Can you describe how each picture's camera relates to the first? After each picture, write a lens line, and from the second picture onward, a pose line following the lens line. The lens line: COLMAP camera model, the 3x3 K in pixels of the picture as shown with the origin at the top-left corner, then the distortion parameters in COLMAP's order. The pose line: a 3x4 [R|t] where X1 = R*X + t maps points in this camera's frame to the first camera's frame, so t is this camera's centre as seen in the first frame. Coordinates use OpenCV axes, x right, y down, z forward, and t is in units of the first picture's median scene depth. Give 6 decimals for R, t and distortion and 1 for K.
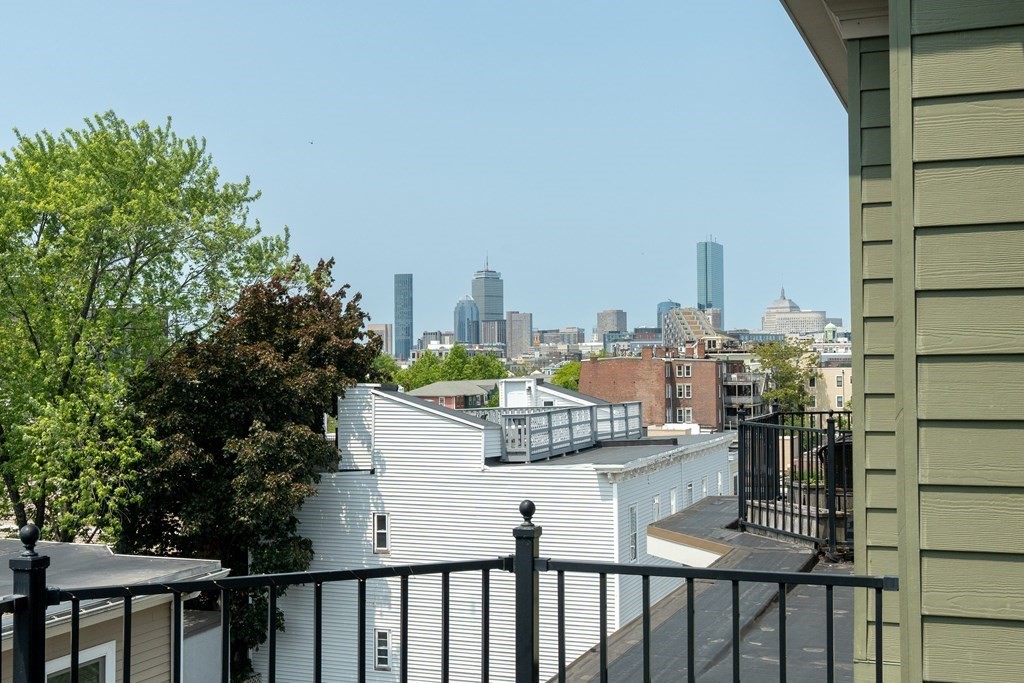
lens RADIAL K [[1245.7, 0, 498.5], [0, 1245.7, 363.3], [0, 0, 1]] dist [0.017361, 0.000000]
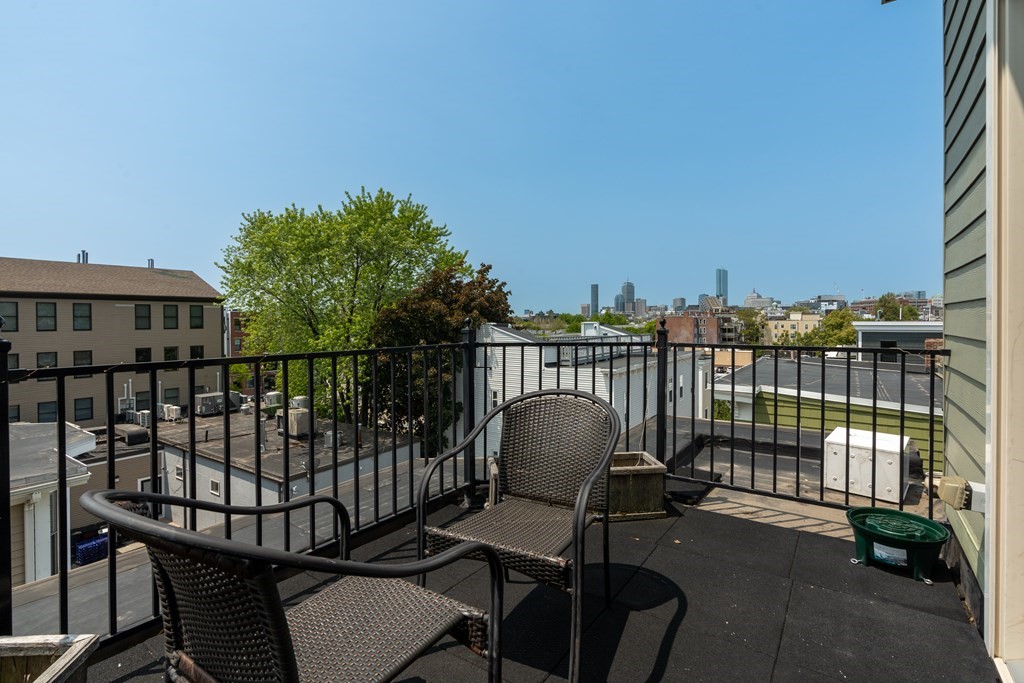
lens RADIAL K [[469.3, 0, 527.6], [0, 469.3, 323.3], [0, 0, 1]] dist [-0.004212, 0.000037]
pose [[0.973962, 0.005907, -0.226633, 0.117882], [-0.004001, 0.999953, 0.008866, 0.009980], [0.226674, -0.007729, 0.973940, 0.302059]]
